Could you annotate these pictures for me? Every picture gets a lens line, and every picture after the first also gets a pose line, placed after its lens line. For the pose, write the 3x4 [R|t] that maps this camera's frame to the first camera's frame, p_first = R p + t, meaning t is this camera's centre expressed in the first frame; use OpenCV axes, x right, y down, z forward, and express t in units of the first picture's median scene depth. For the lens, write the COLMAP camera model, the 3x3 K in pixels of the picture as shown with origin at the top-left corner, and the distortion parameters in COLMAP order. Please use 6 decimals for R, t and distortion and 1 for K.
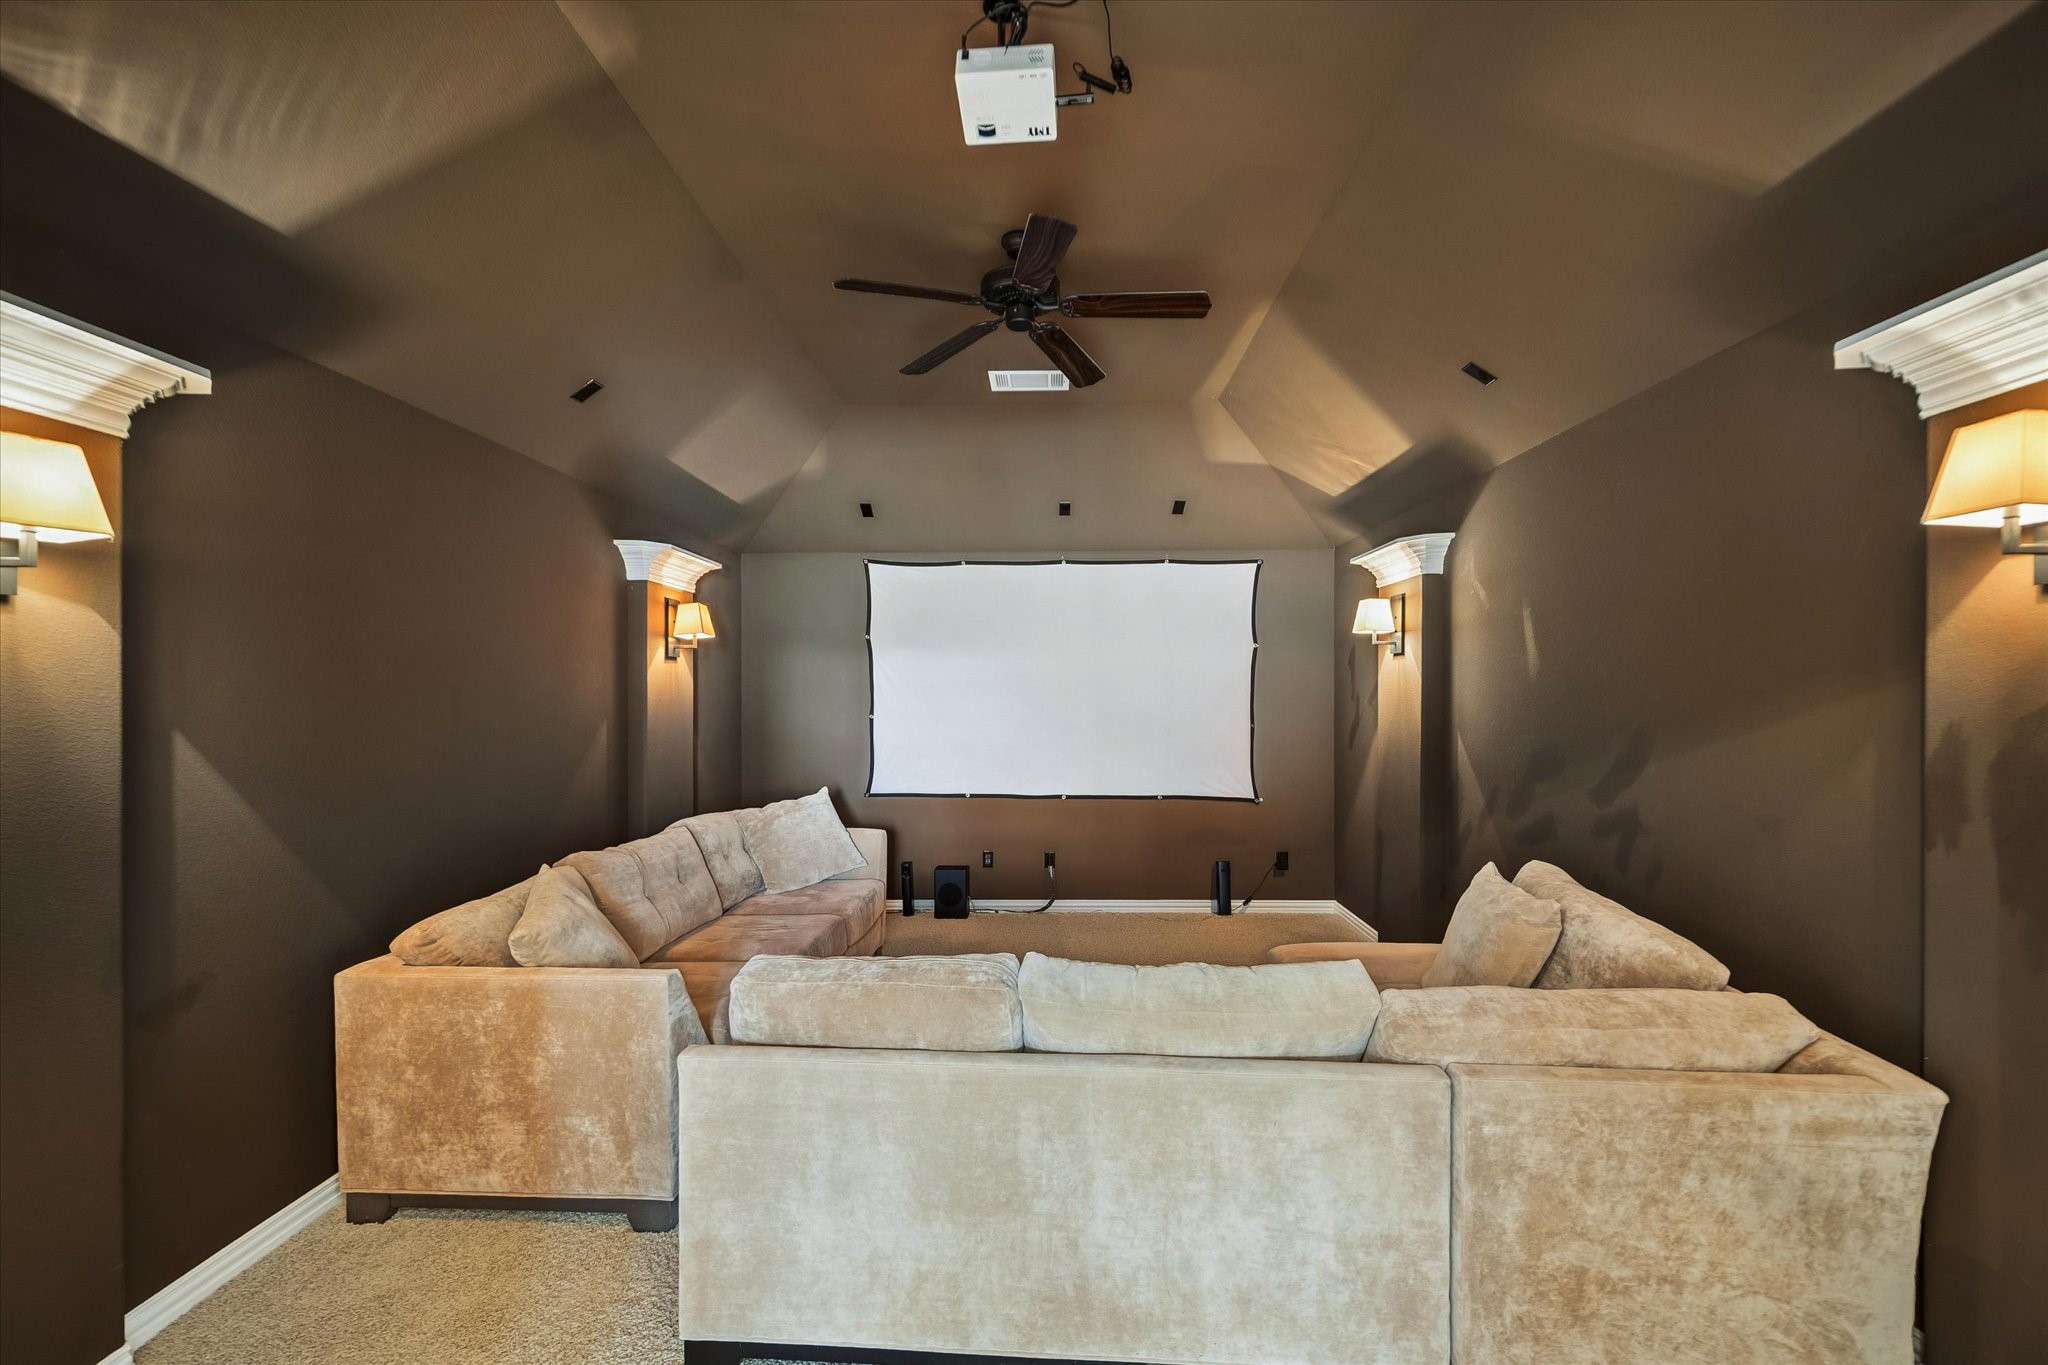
lens RADIAL K [[787.8, 0, 1021.9], [0, 787.8, 688.3], [0, 0, 1]] dist [-0.000453, -0.000107]
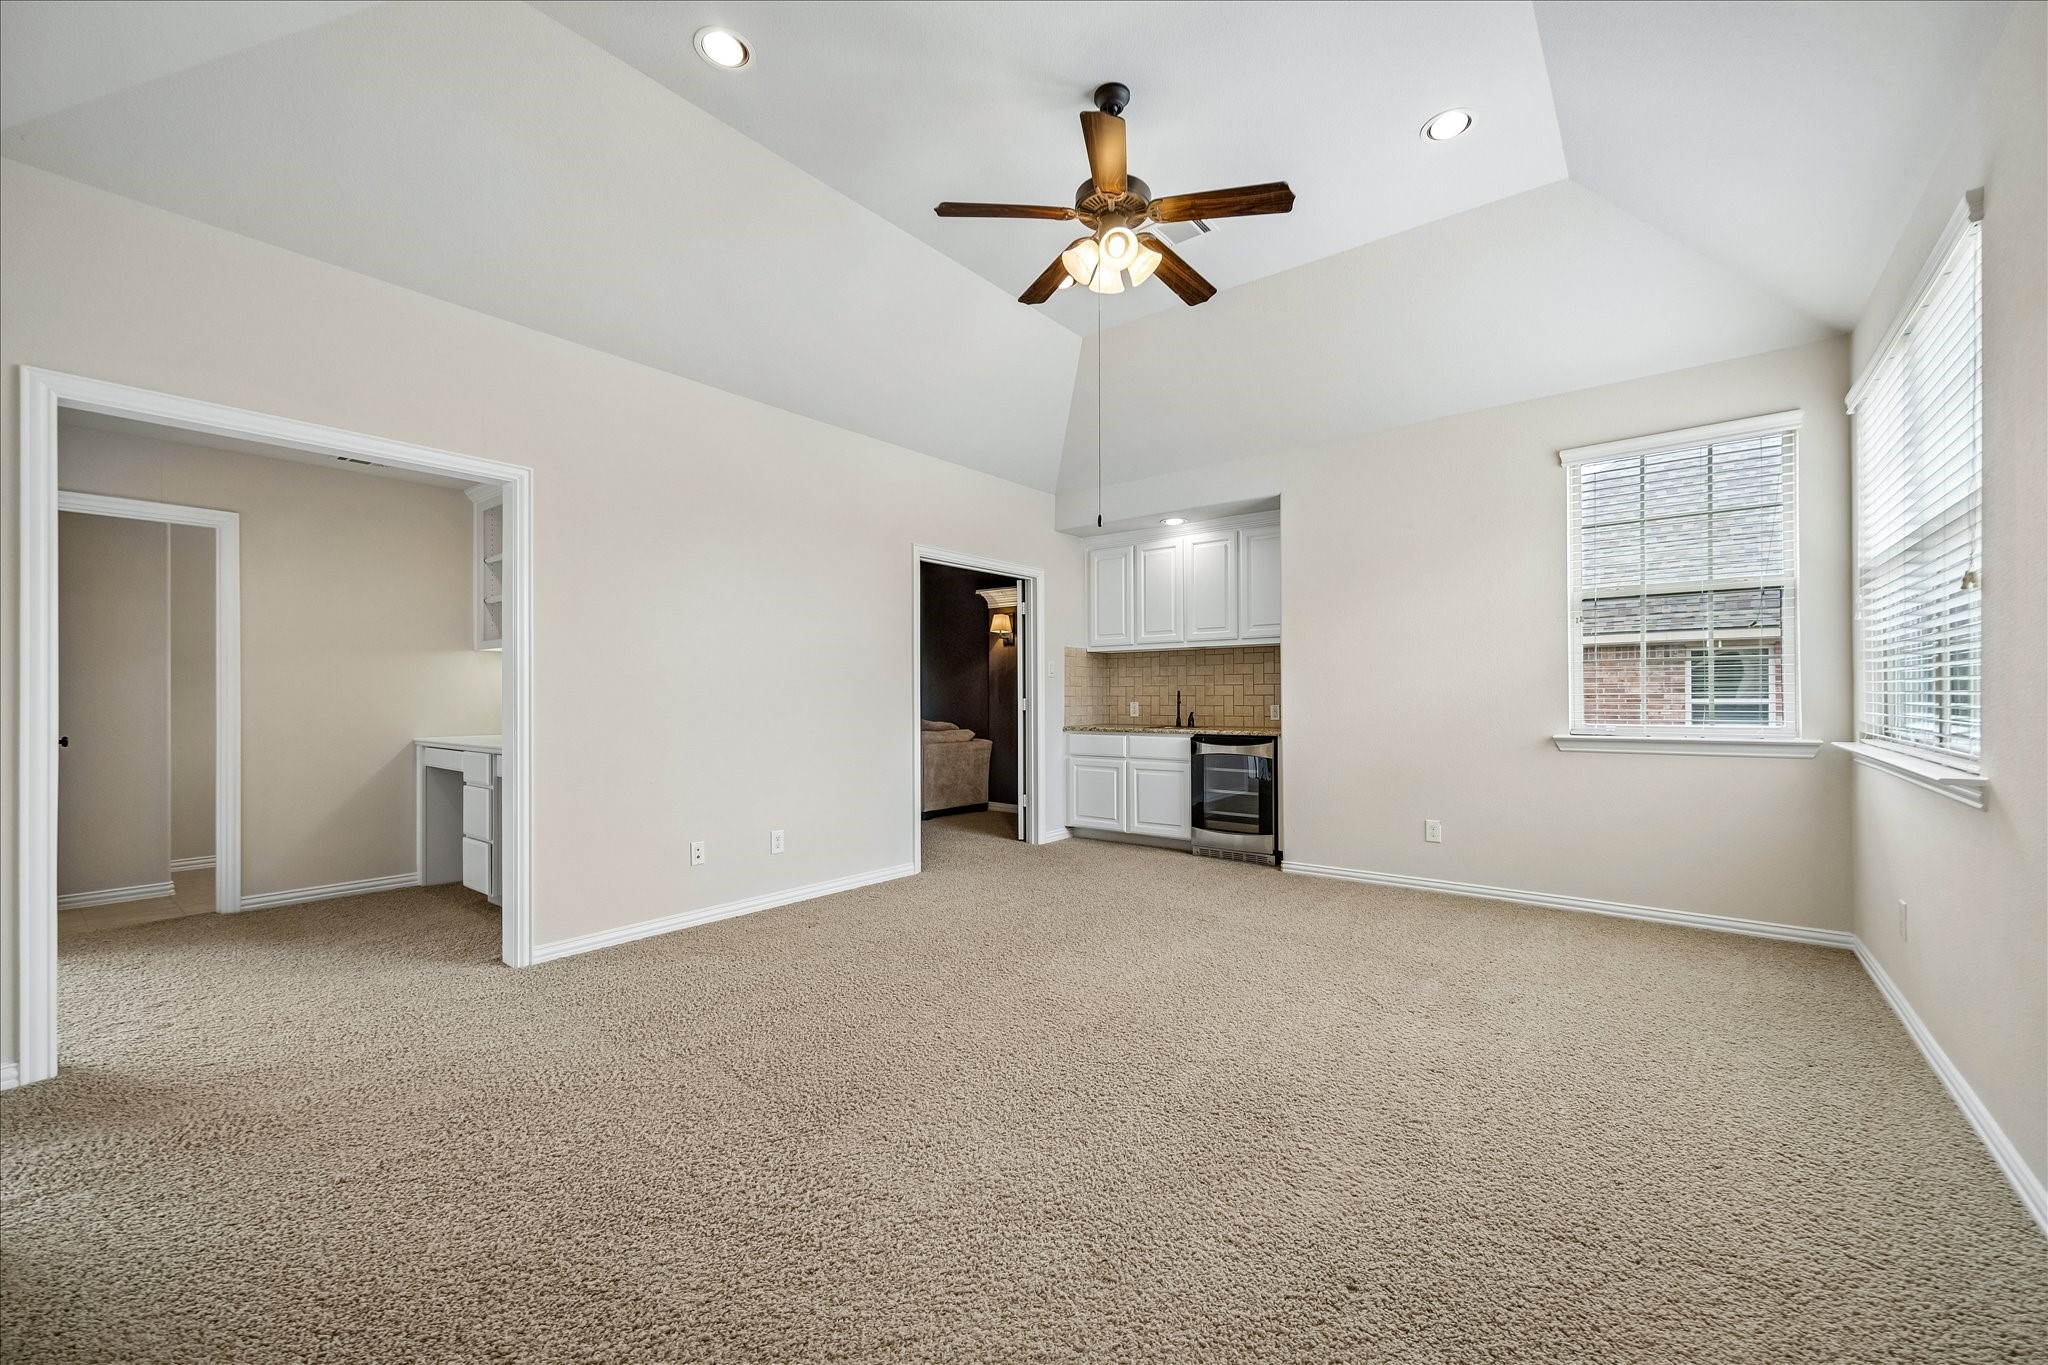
lens RADIAL K [[787.8, 0, 1027.5], [0, 787.8, 684.5], [0, 0, 1]] dist [-0.000453, -0.000107]
pose [[0.605288, 0.001550, 0.796005, -2.733579], [0.001681, 0.999993, -0.003226, 0.158046], [-0.796005, 0.003290, 0.605281, -2.256502]]
